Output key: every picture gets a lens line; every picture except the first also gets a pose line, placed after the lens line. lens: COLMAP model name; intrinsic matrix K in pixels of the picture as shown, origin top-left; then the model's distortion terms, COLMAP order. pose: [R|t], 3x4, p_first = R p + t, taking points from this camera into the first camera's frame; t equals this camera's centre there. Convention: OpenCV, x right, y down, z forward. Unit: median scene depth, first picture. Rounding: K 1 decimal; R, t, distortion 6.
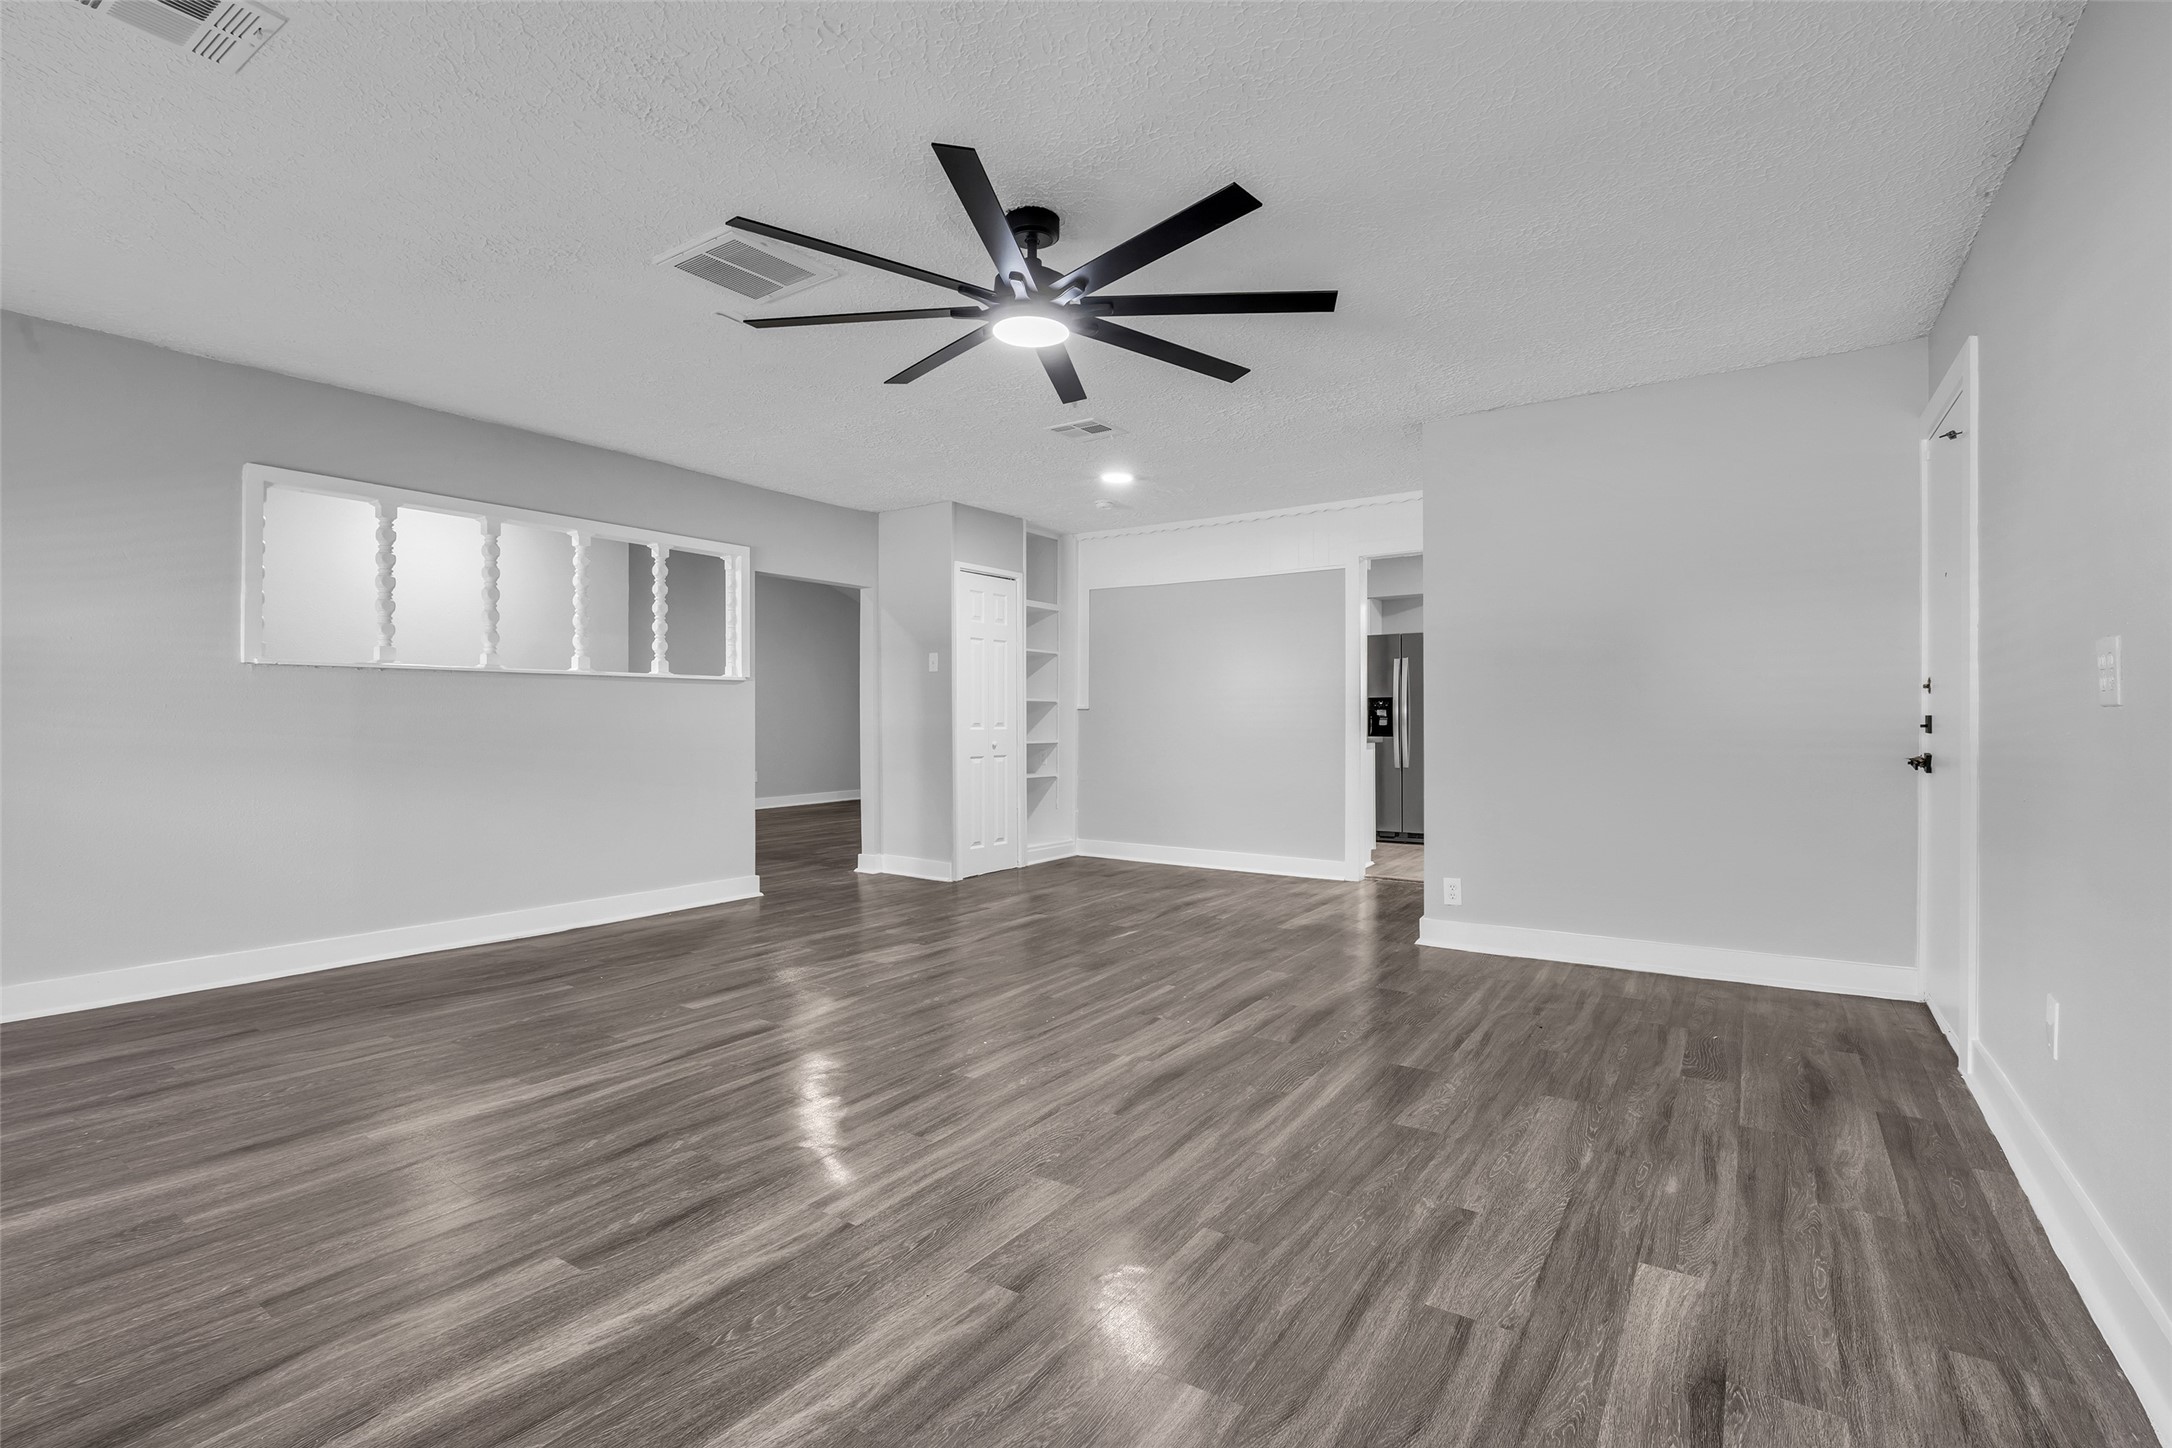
lens RADIAL K [[994.9, 0, 1081.0], [0, 994.9, 717.1], [0, 0, 1]] dist [-0.019233, 0.005412]
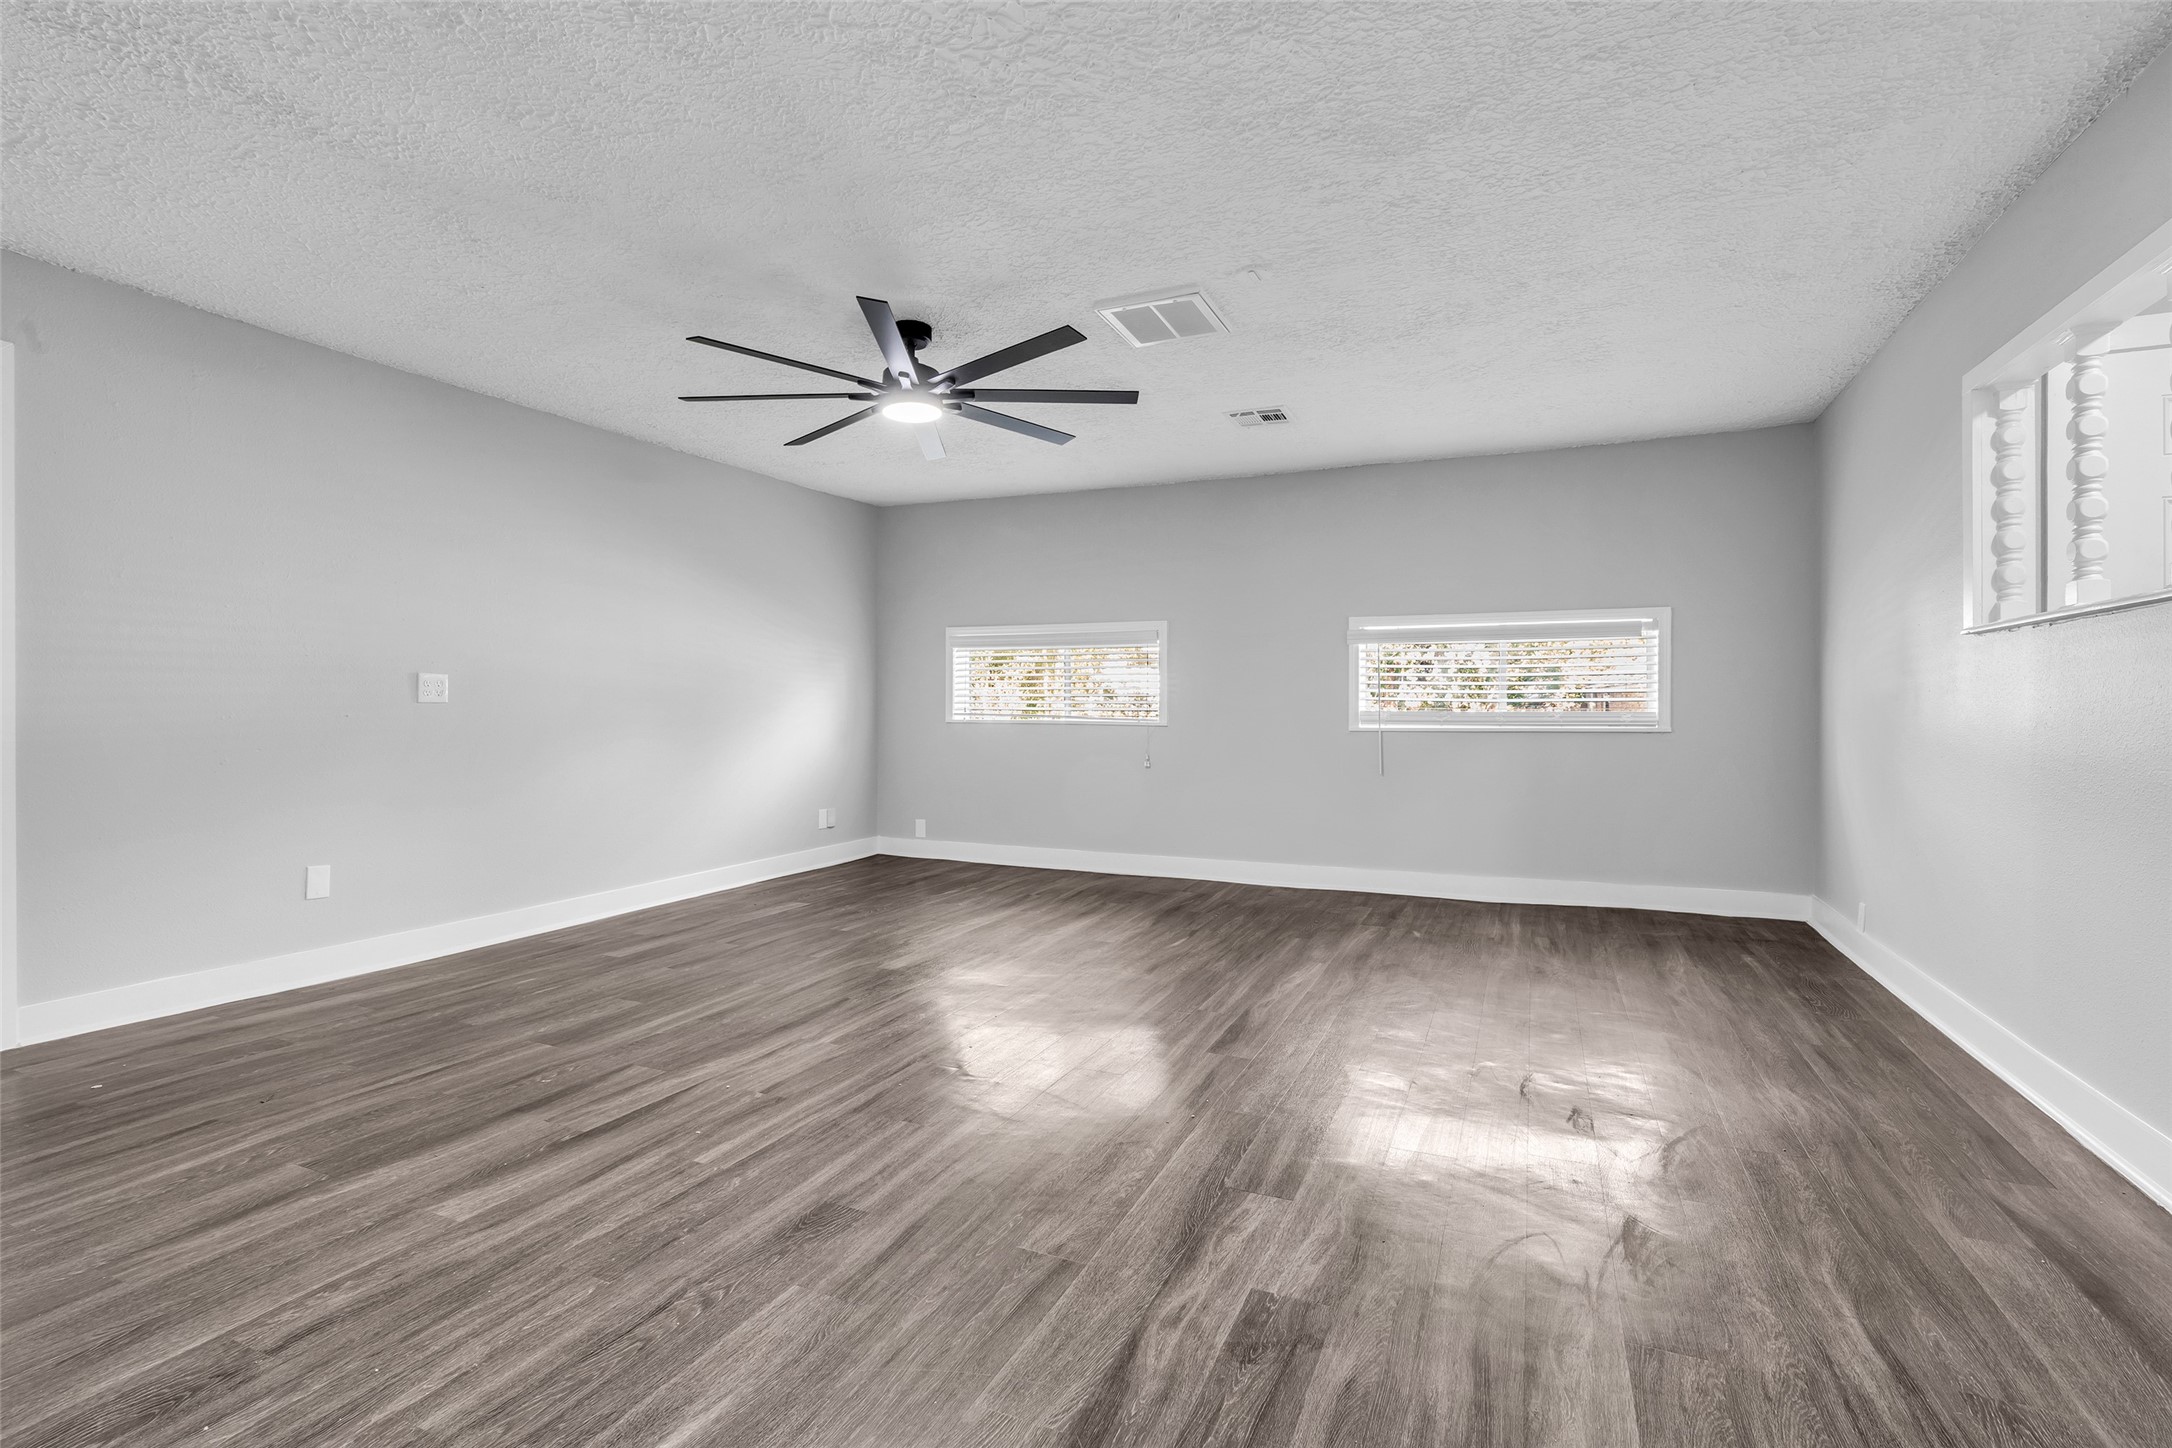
lens RADIAL K [[994.9, 0, 1084.5], [0, 994.9, 705.1], [0, 0, 1]] dist [-0.019233, 0.005412]
pose [[-0.984601, -0.000227, -0.174819, -0.037073], [0.001288, 0.999963, -0.008552, 0.008177], [0.174815, -0.008645, -0.984563, 1.943459]]
